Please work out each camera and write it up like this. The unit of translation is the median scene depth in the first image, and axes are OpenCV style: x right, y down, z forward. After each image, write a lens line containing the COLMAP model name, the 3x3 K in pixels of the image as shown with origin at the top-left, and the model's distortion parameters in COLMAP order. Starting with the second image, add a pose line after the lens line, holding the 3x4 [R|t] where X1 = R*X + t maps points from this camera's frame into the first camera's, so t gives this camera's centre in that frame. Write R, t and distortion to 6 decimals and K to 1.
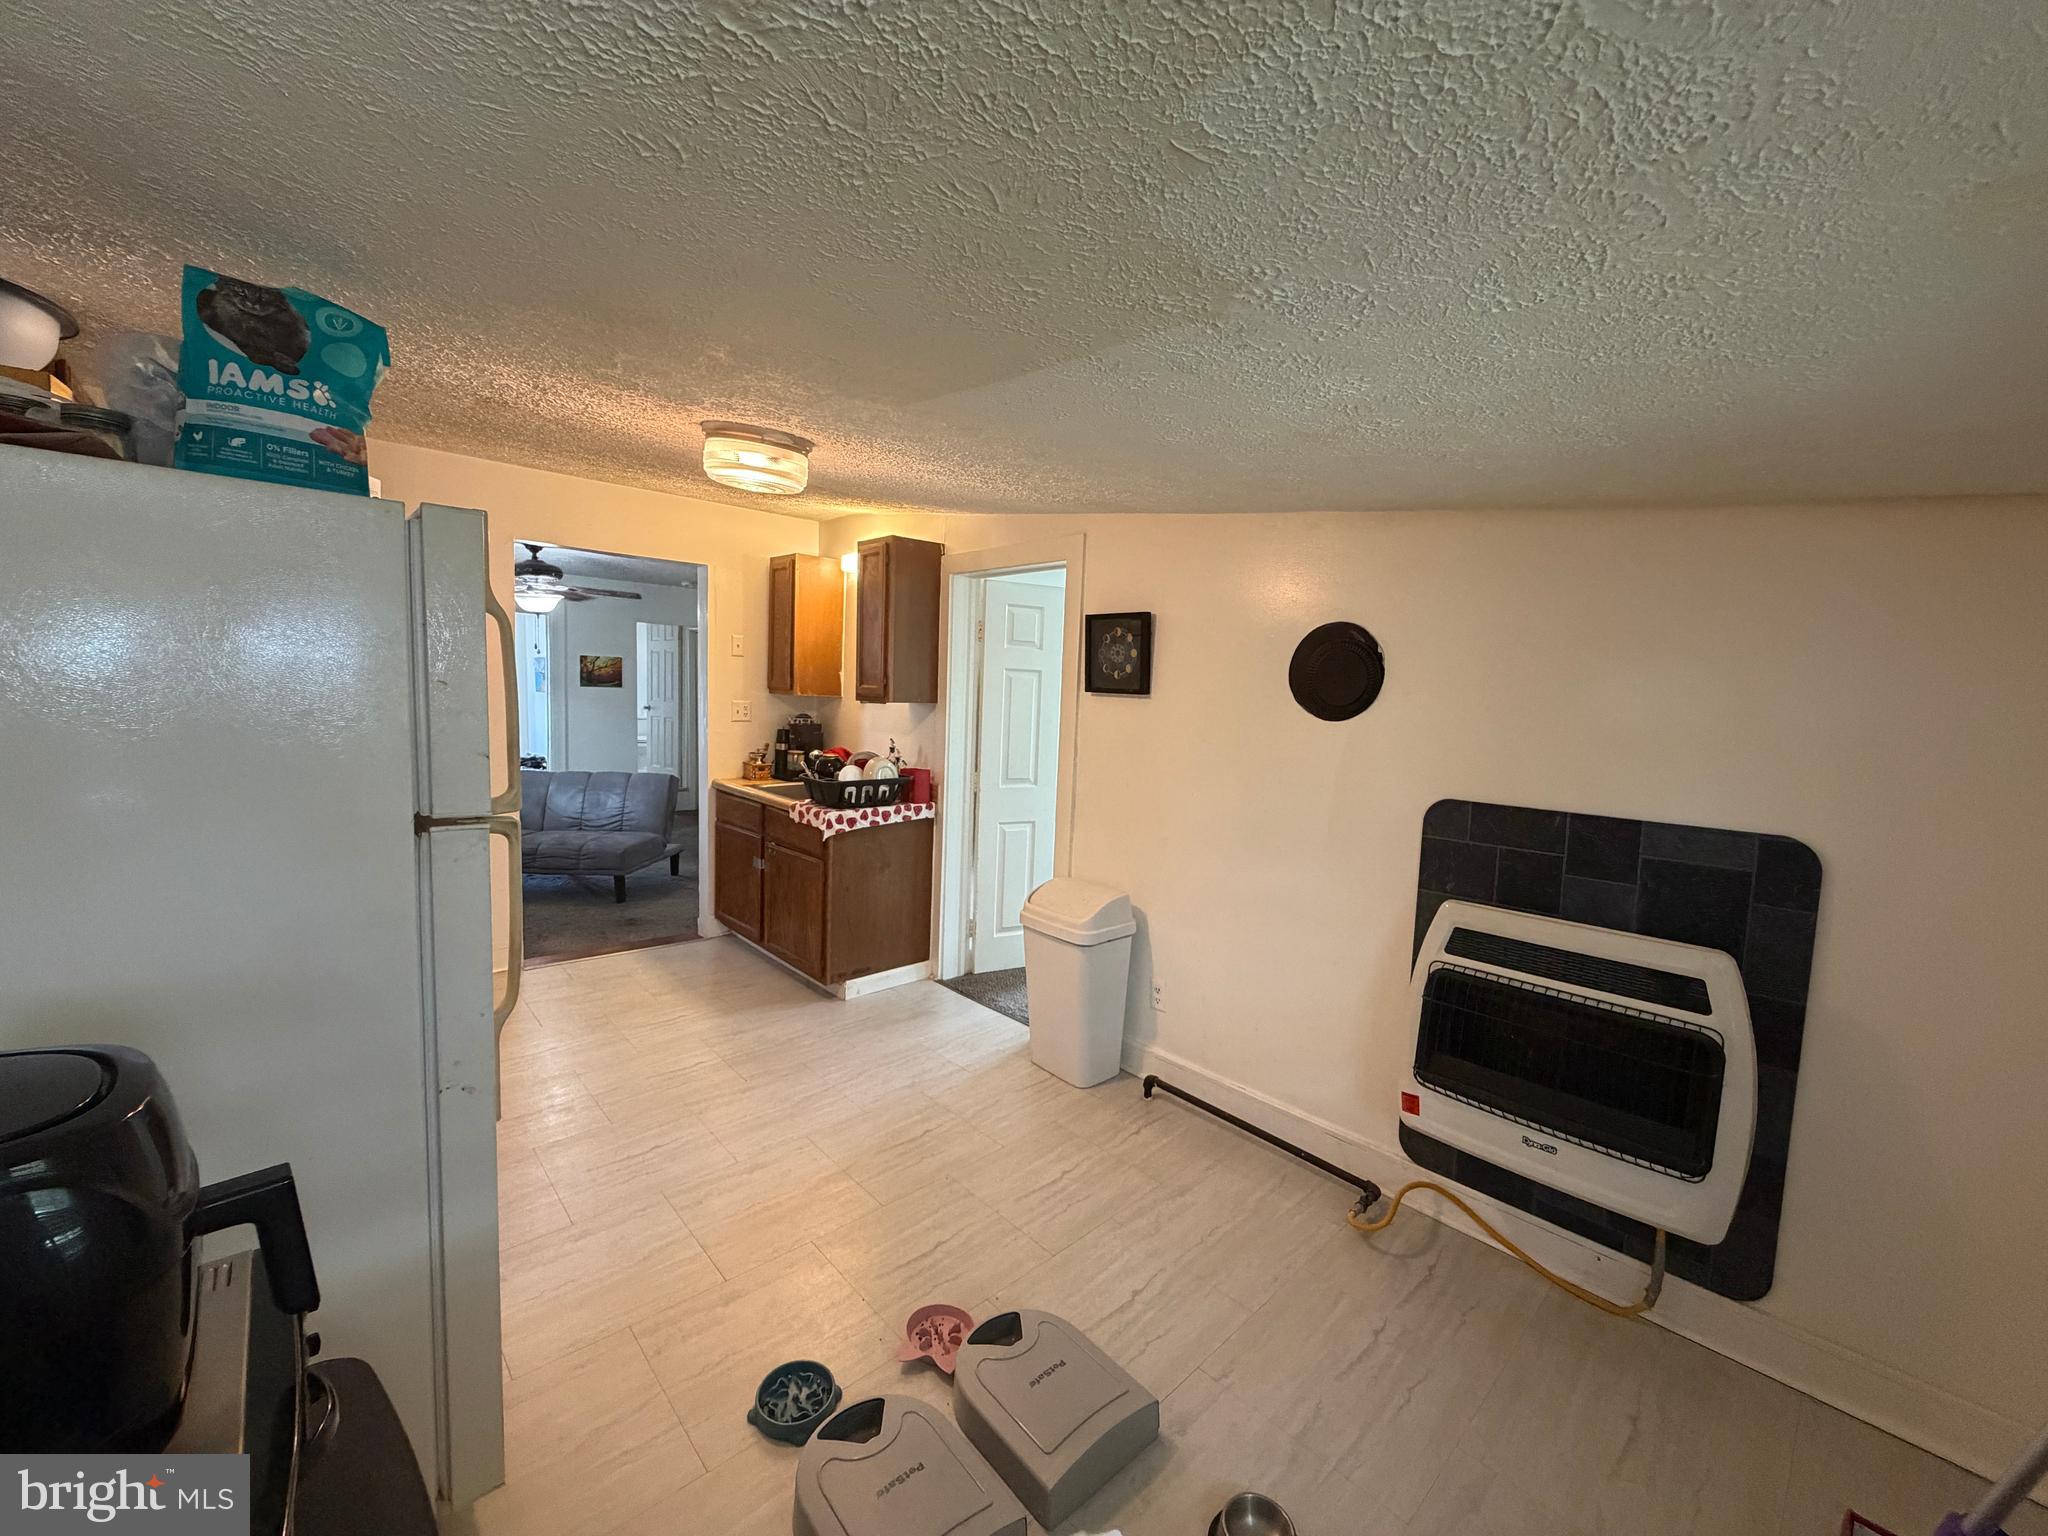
lens RADIAL K [[813.2, 0, 1024.4], [0, 813.2, 759.3], [0, 0, 1]] dist [-0.000098, 0.000271]
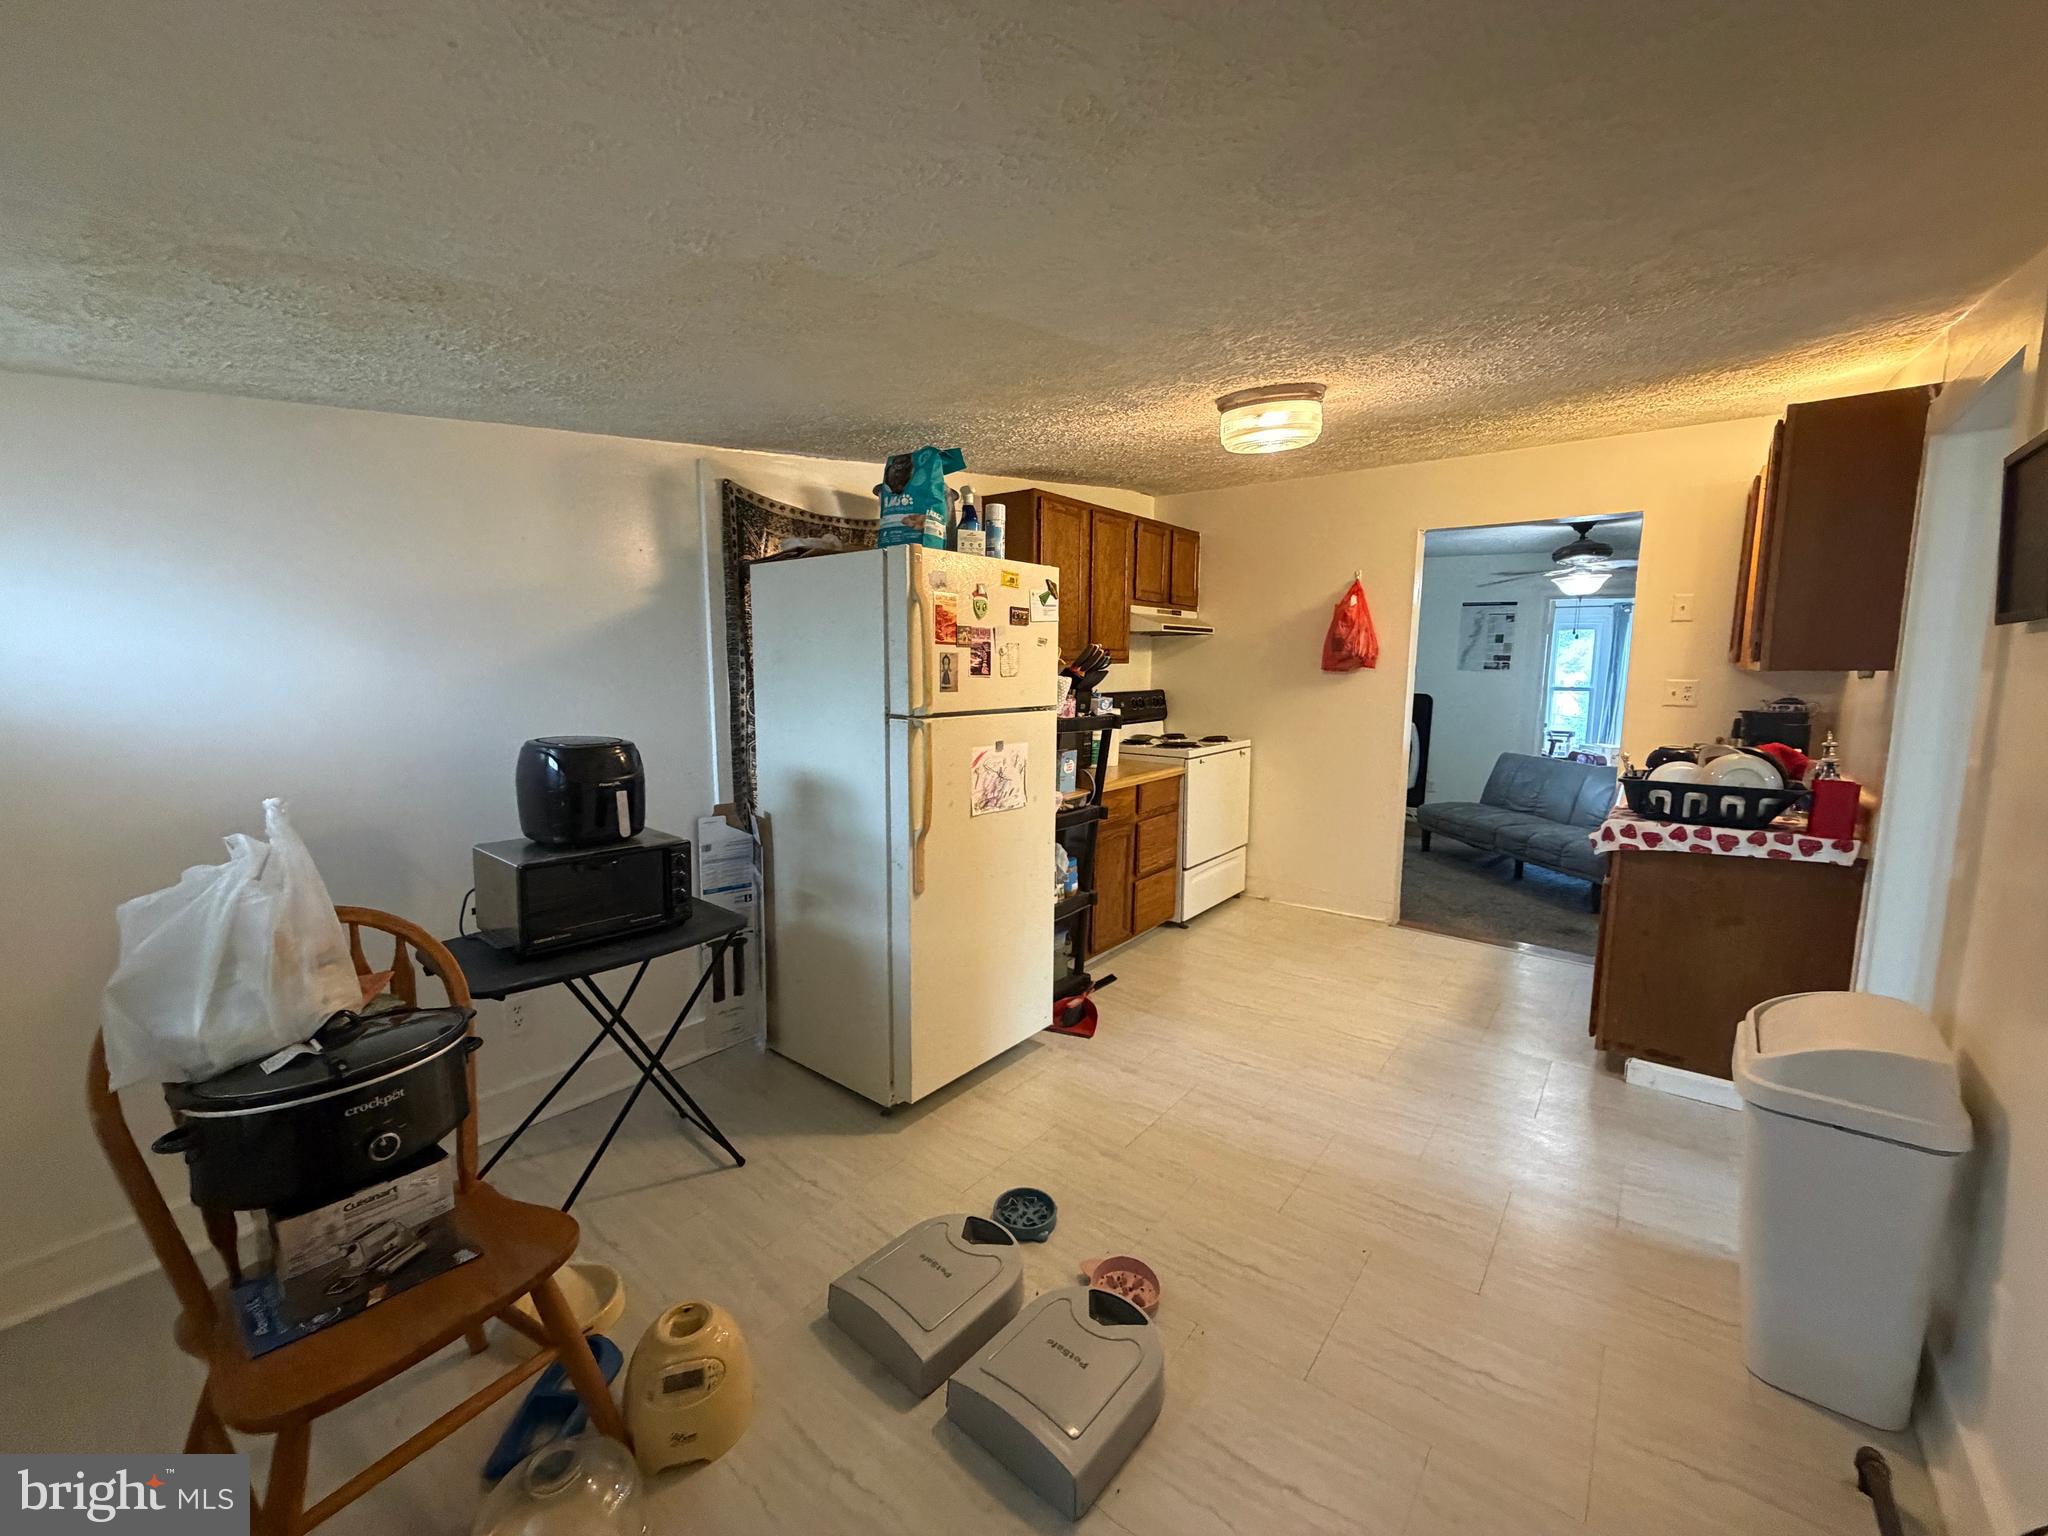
lens RADIAL K [[813.2, 0, 1024.0], [0, 813.2, 775.0], [0, 0, 1]] dist [-0.000098, 0.000271]
pose [[0.146436, 0.090571, -0.985065, 0.396614], [-0.085442, 0.993236, 0.078621, 0.012493], [0.985523, 0.072653, 0.153184, 0.343141]]
